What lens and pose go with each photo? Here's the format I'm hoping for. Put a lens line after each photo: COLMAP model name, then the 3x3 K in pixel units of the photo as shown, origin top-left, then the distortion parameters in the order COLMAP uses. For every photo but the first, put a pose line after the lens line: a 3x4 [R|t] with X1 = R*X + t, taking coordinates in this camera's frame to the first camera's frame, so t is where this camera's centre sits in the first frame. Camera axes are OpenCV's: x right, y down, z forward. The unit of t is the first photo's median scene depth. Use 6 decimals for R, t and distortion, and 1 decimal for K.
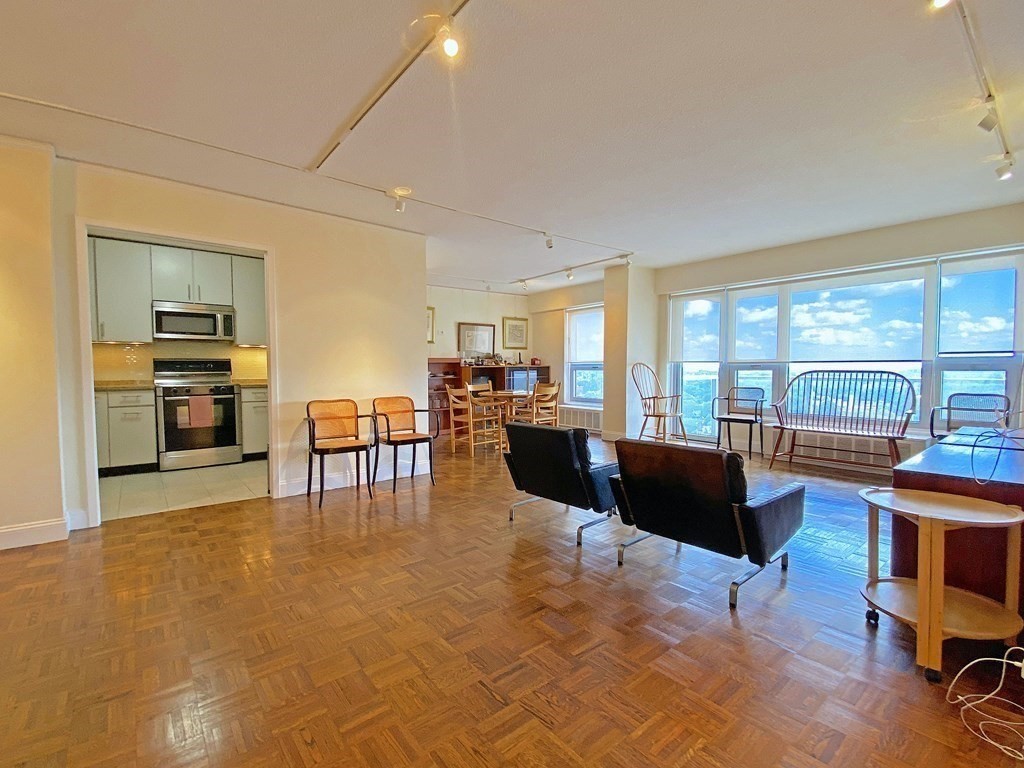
lens RADIAL K [[454.1, 0, 505.5], [0, 454.1, 386.9], [0, 0, 1]] dist [0.000718, -0.000348]
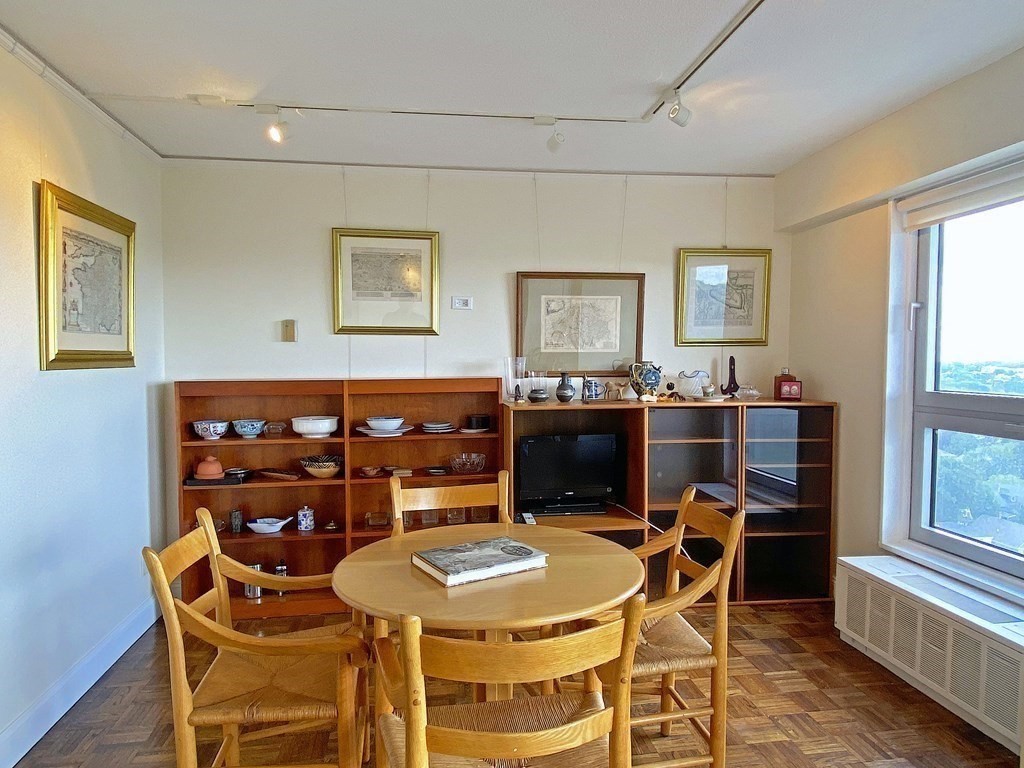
lens RADIAL K [[669.5, 0, 516.2], [0, 669.5, 385.6], [0, 0, 1]] dist [0.041173, -0.001436]
pose [[0.867577, 0.028650, -0.496477, 0.204597], [-0.029064, 0.999554, 0.006894, -0.083001], [0.496453, 0.008449, 0.868023, 0.784840]]
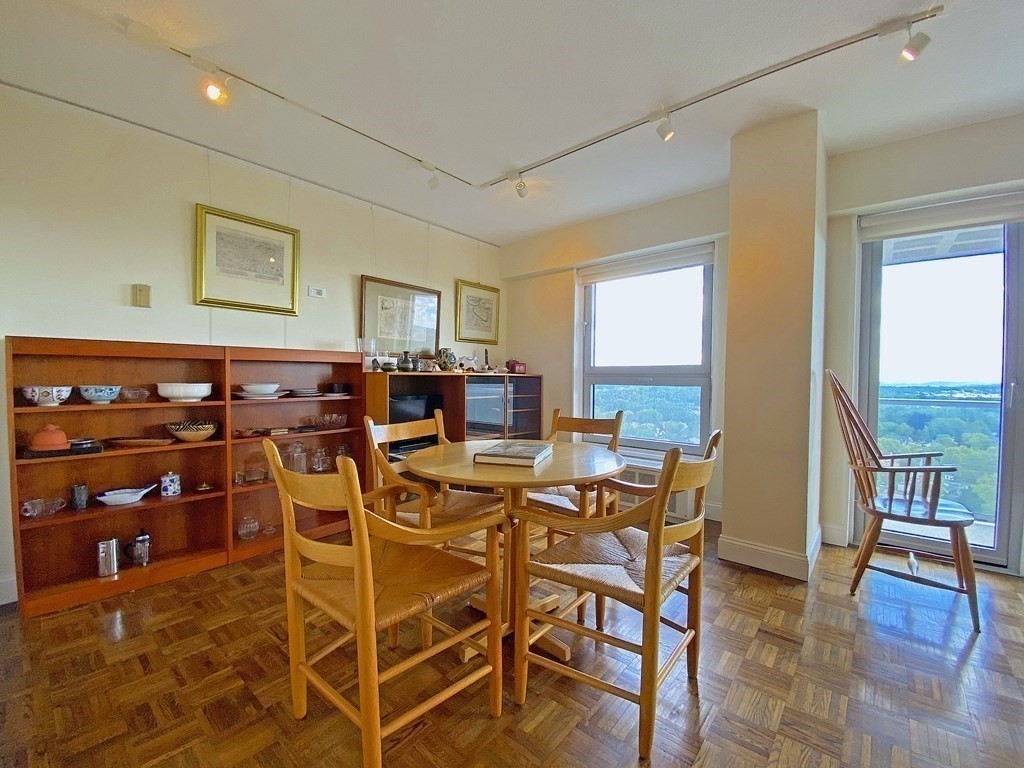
lens RADIAL K [[424.6, 0, 514.4], [0, 424.6, 385.1], [0, 0, 1]] dist [0.026737, -0.026777]
pose [[0.980525, 0.013071, 0.195960, -0.050499], [-0.006841, 0.999450, -0.032438, -0.028042], [-0.196276, 0.030465, 0.980075, 0.777213]]
